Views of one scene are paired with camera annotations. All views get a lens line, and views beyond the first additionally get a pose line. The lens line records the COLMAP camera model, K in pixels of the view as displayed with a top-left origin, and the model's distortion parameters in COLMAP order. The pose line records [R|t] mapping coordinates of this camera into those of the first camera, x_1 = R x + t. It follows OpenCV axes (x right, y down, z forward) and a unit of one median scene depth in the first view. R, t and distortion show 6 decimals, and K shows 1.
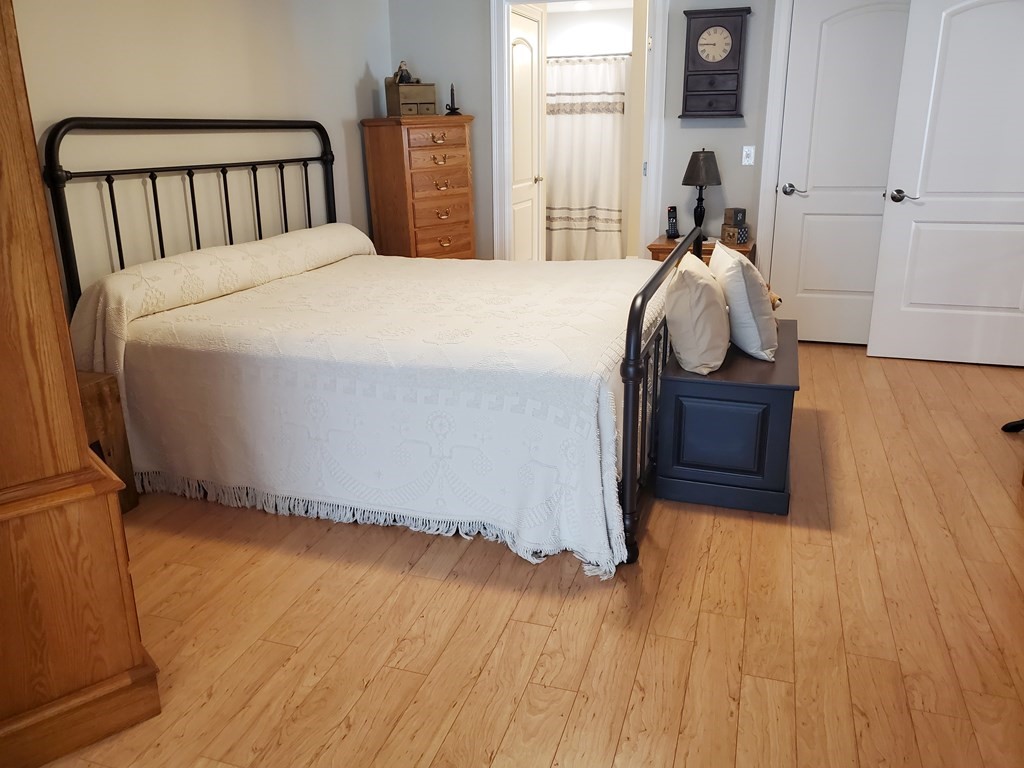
lens RADIAL K [[798.2, 0, 476.4], [0, 798.2, 368.7], [0, 0, 1]] dist [0.031597, -0.030889]
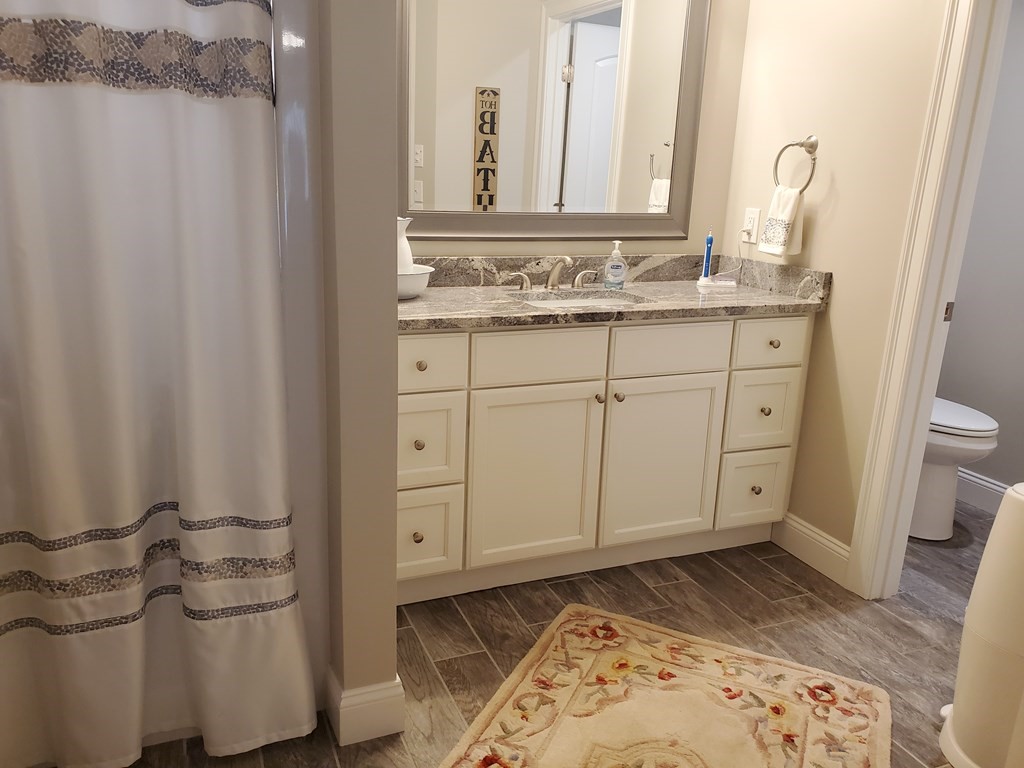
lens RADIAL K [[798.2, 0, 512.1], [0, 798.2, 381.1], [0, 0, 1]] dist [0.031597, -0.030889]
pose [[0.739839, -0.129541, 0.660195, 0.076587], [0.150730, 0.988259, 0.024998, -0.231380], [-0.655682, 0.081017, 0.750678, 0.773121]]
